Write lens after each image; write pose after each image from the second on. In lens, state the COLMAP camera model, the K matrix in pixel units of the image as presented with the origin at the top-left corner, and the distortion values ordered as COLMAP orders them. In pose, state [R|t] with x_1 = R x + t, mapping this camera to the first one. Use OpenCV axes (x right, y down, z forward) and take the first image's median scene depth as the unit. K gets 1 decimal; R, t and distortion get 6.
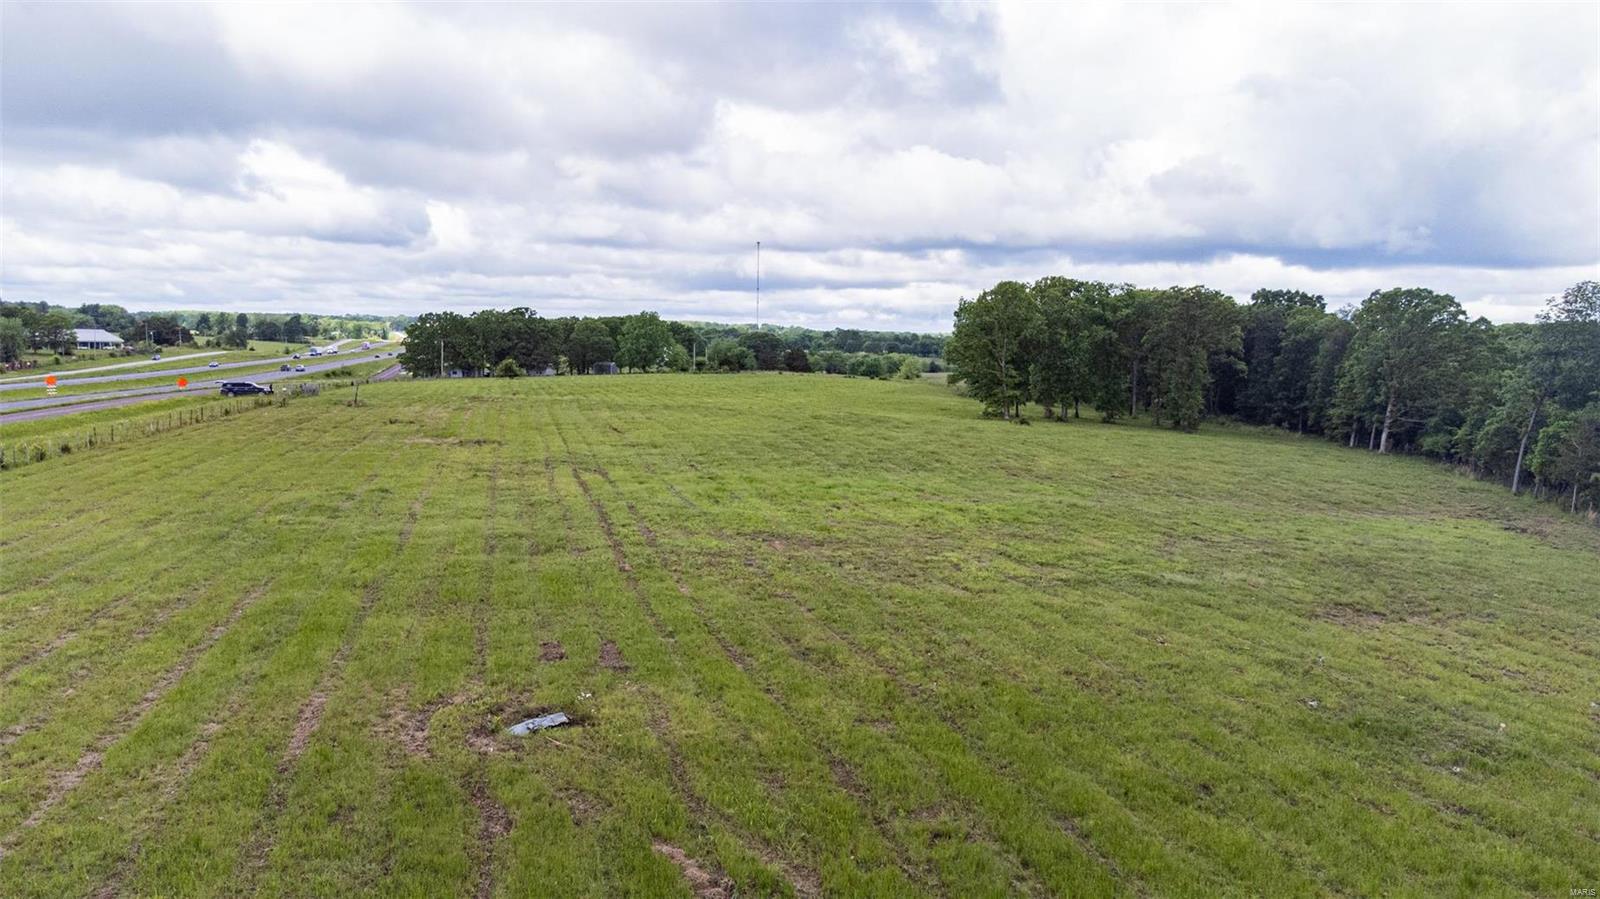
lens RADIAL K [[1207.9, 0, 793.5], [0, 1207.9, 444.6], [0, 0, 1]] dist [0.037152, 0.026211]
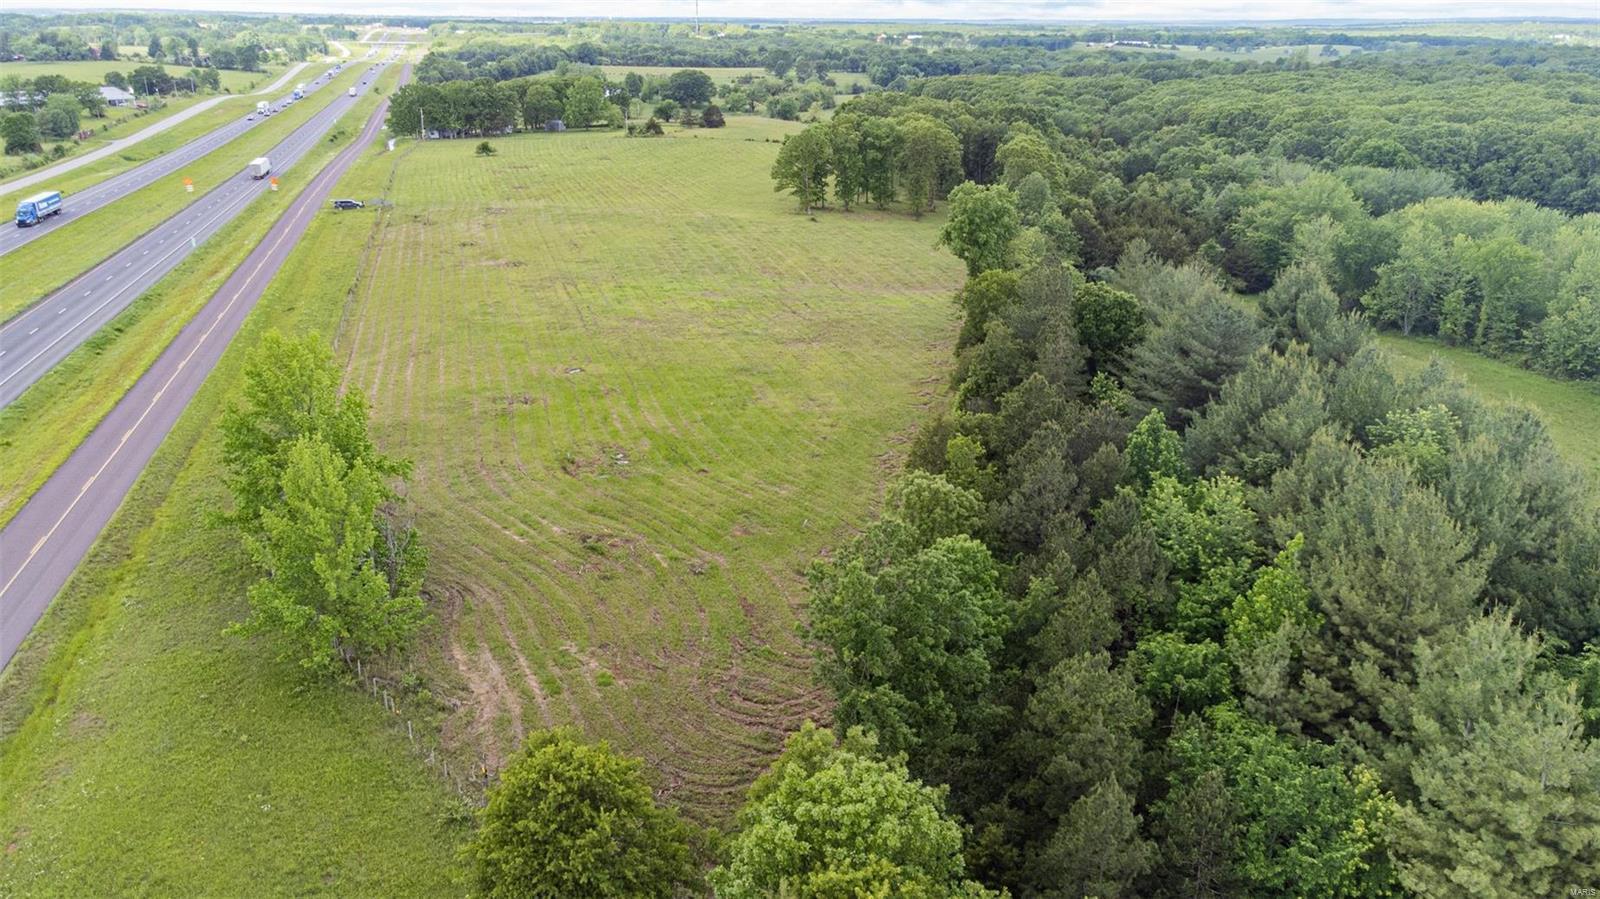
lens RADIAL K [[1207.9, 0, 793.5], [0, 1207.9, 444.6], [0, 0, 1]] dist [0.037152, 0.026211]
pose [[0.999153, -0.023617, 0.033683, 0.113370], [0.014680, 0.969577, 0.244345, -0.149643], [-0.038429, -0.243643, 0.969103, -0.859165]]
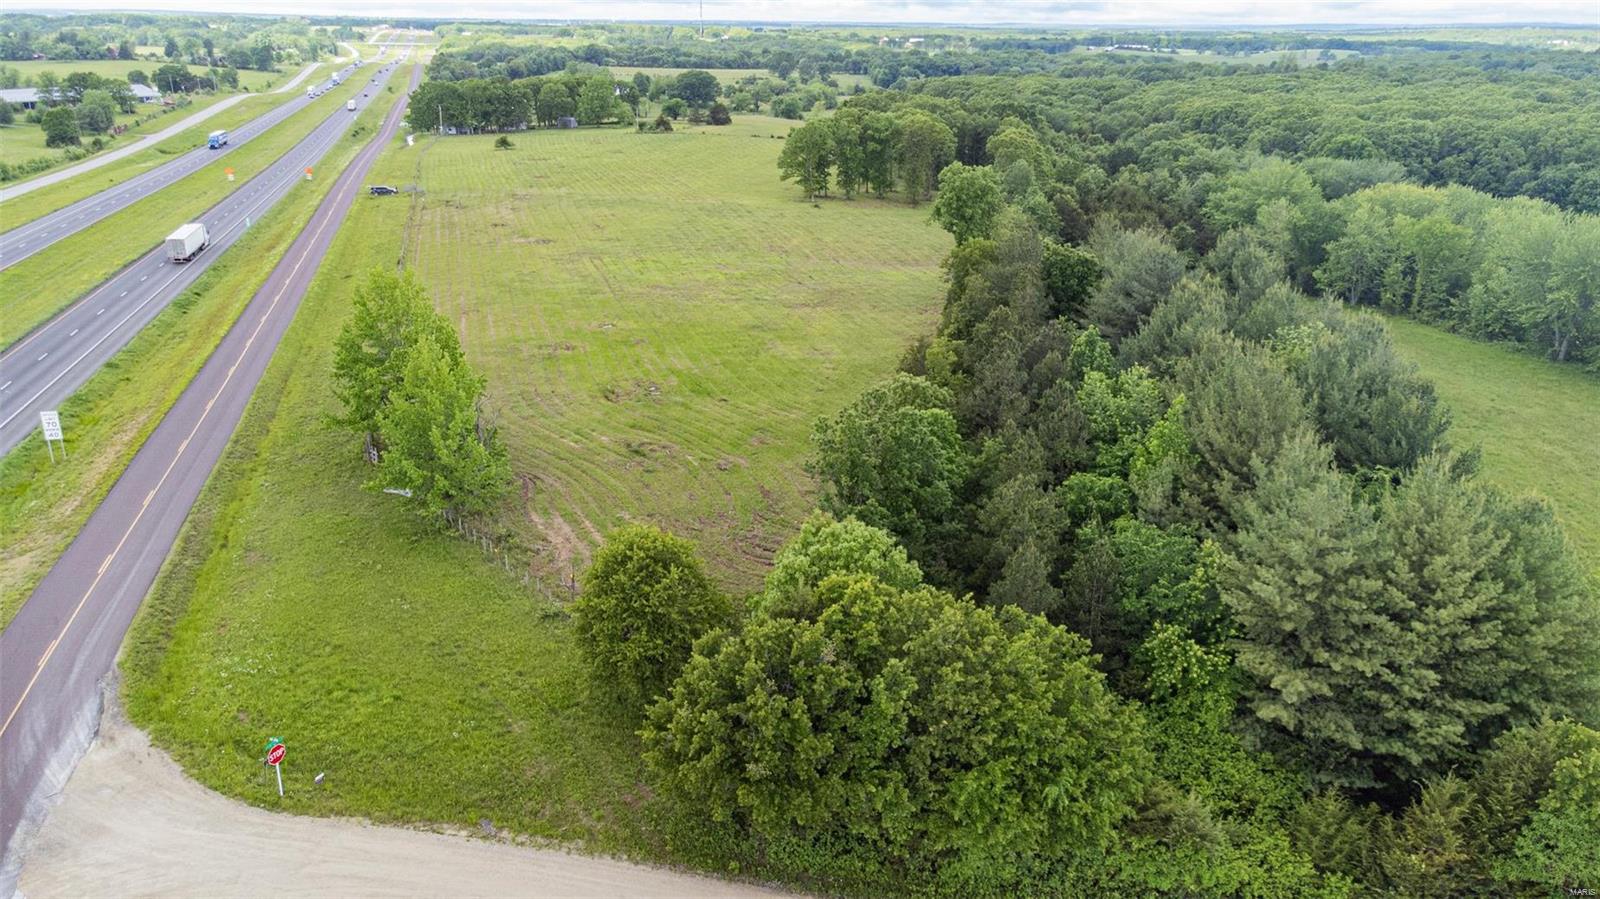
lens RADIAL K [[1207.9, 0, 793.5], [0, 1207.9, 444.6], [0, 0, 1]] dist [0.037152, 0.026211]
pose [[0.999262, -0.019856, 0.032878, 0.102151], [0.011316, 0.970207, 0.242011, -0.130663], [-0.036704, -0.241461, 0.969716, -1.011633]]
